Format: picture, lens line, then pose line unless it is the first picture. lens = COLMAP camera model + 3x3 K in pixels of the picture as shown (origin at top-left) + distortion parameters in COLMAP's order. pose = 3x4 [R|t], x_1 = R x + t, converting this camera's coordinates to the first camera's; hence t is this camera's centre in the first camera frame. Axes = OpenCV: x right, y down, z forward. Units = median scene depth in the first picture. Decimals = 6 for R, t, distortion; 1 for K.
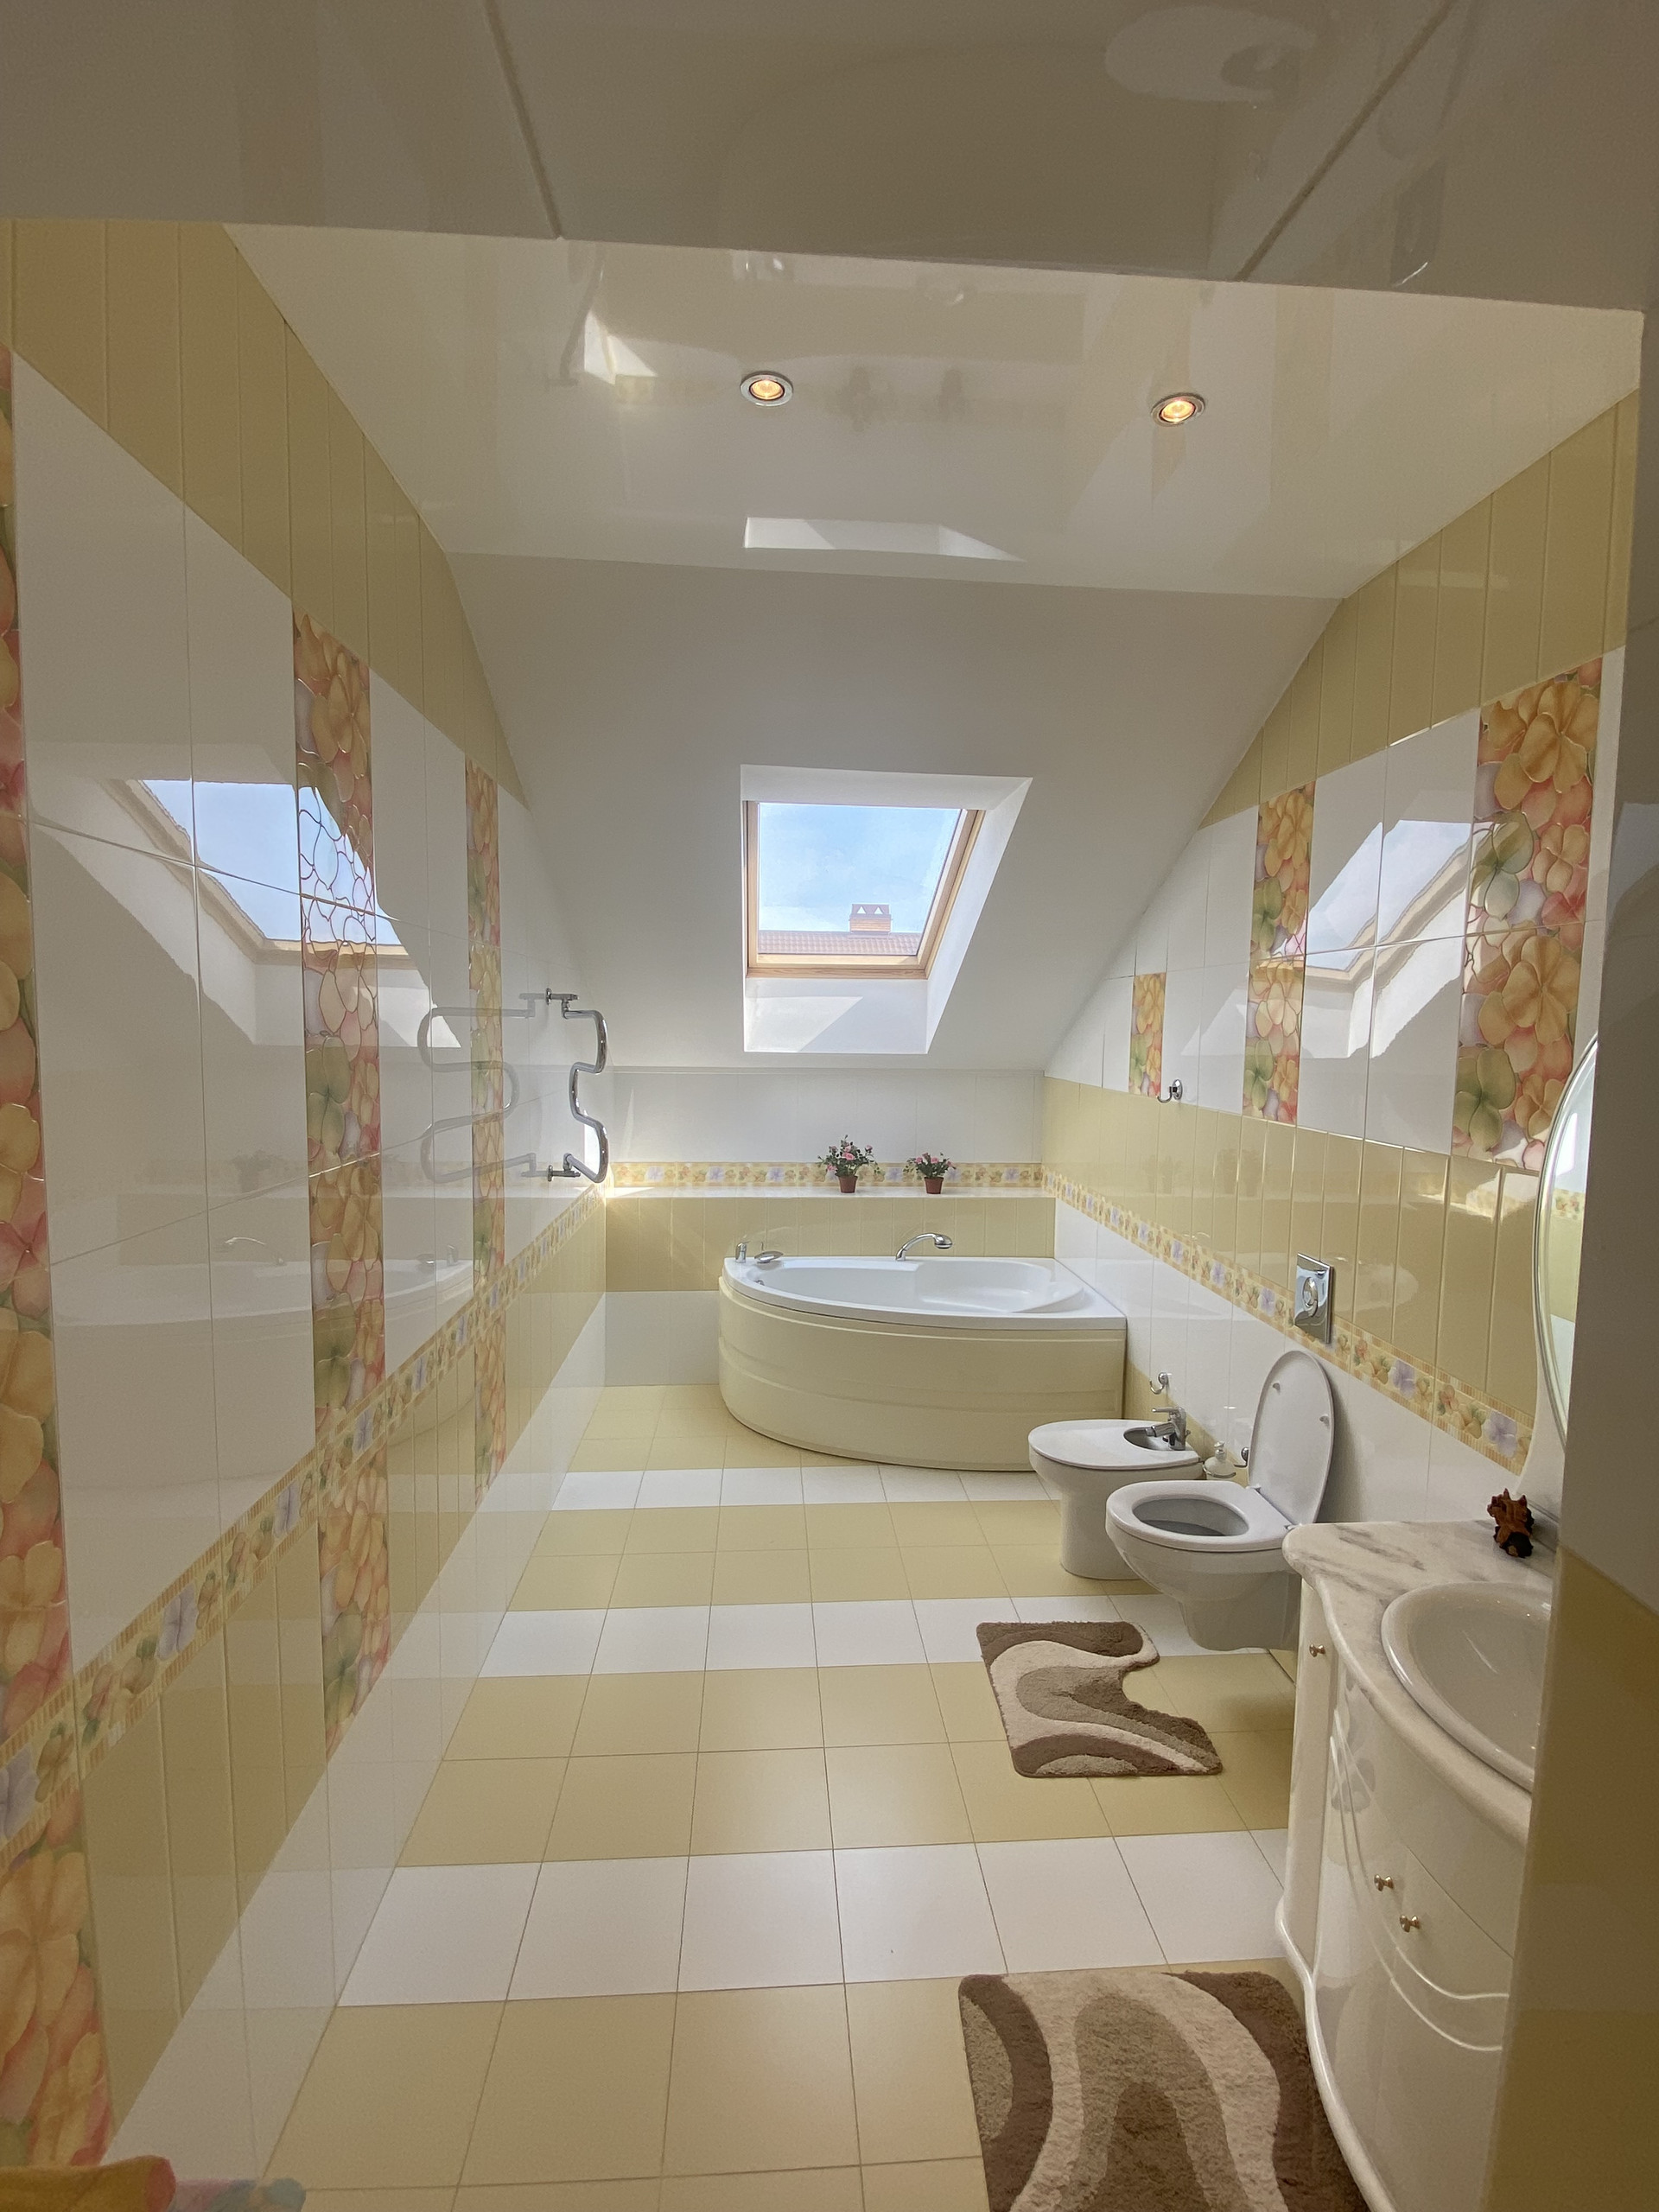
lens RADIAL K [[958.4, 0, 829.5], [0, 958.4, 1106.0], [0, 0, 1]] dist [-0.000037, -0.000217]
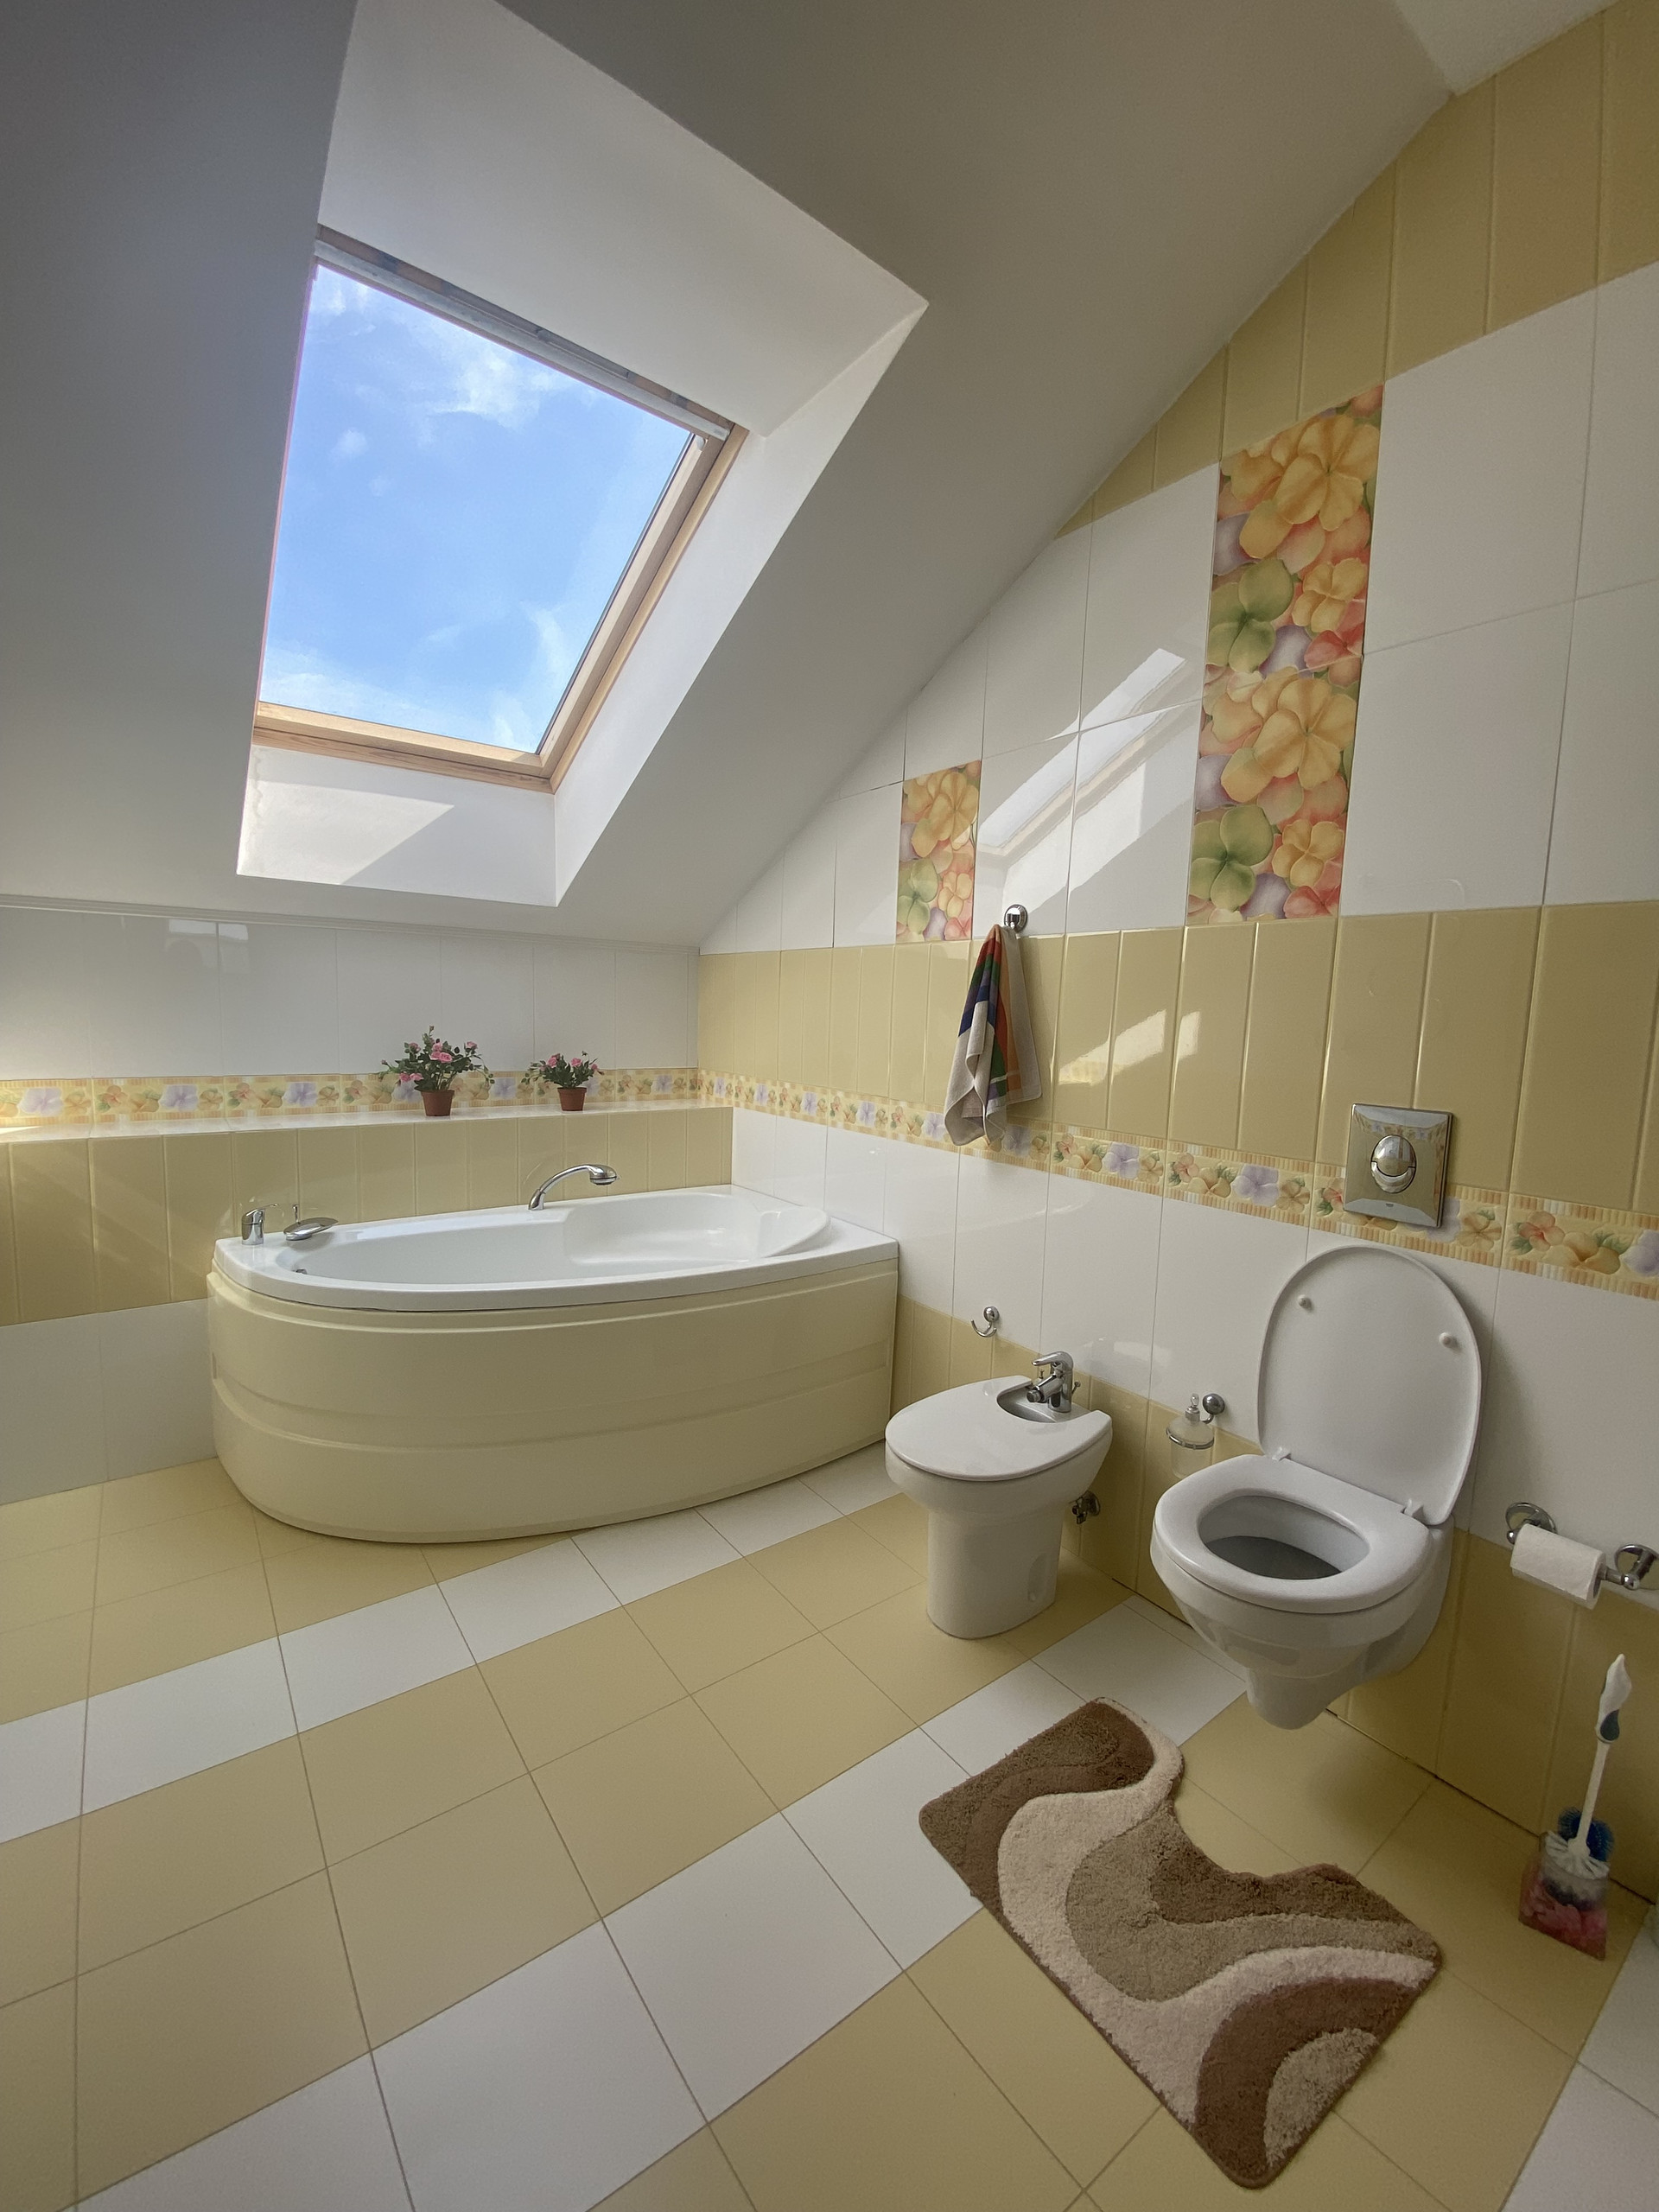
lens RADIAL K [[892.8, 0, 829.5], [0, 892.8, 1106.0], [0, 0, 1]] dist [0.031285, -0.027042]
pose [[0.840118, -0.045773, 0.540469, -0.091089], [0.022719, 0.998528, 0.049252, 0.063397], [-0.541928, -0.029099, 0.839921, 0.366932]]
